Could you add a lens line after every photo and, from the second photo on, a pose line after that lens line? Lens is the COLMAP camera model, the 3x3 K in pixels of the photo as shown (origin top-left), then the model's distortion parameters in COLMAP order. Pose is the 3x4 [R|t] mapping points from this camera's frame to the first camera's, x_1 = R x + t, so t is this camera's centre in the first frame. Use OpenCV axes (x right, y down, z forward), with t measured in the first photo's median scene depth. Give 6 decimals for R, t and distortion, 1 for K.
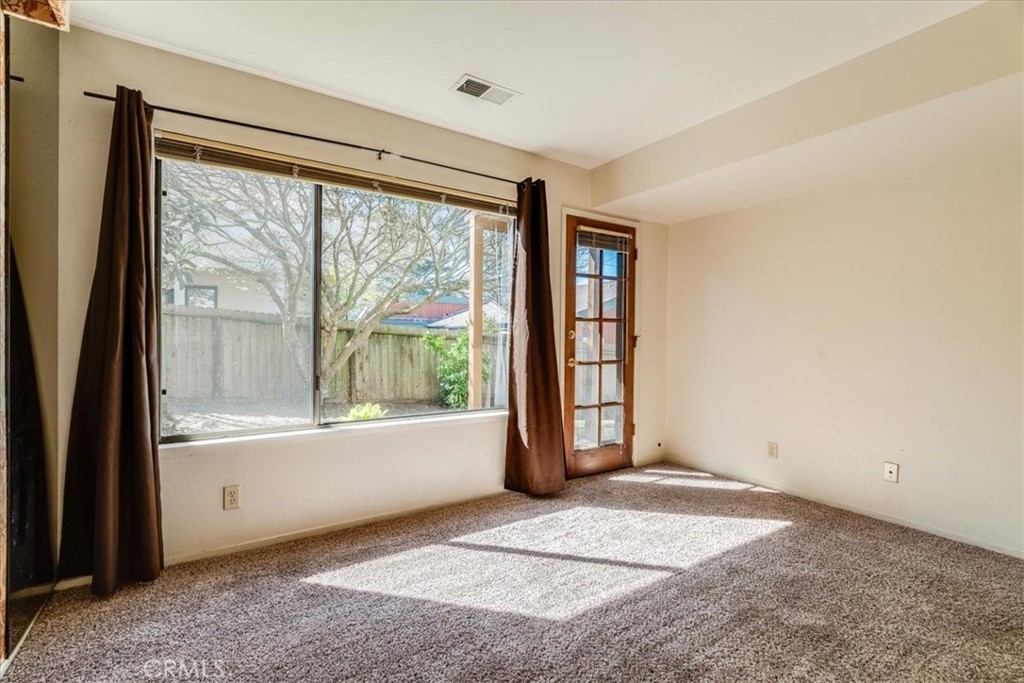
lens RADIAL K [[450.3, 0, 512.0], [0, 450.3, 341.5], [0, 0, 1]] dist [0.000648, 0.000202]
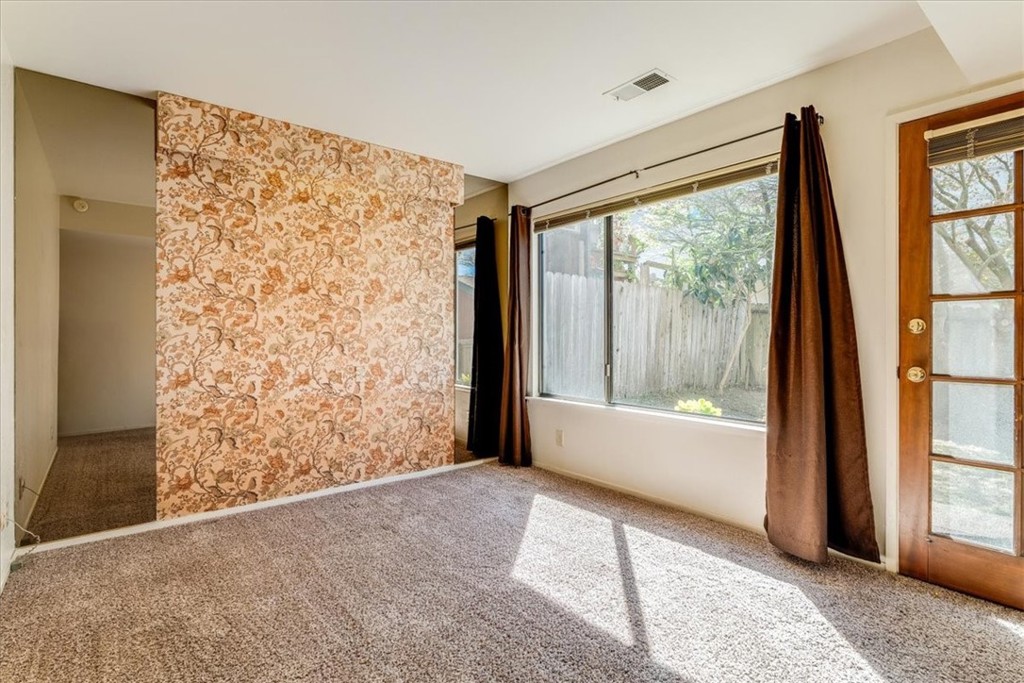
lens RADIAL K [[467.0, 0, 512.1], [0, 467.0, 334.8], [0, 0, 1]] dist [-0.001422, 0.000421]
pose [[0.152784, -0.007962, -0.988228, 0.821092], [-0.004192, 0.999953, -0.008704, 0.003295], [0.988251, 0.005473, 0.152743, 0.509695]]
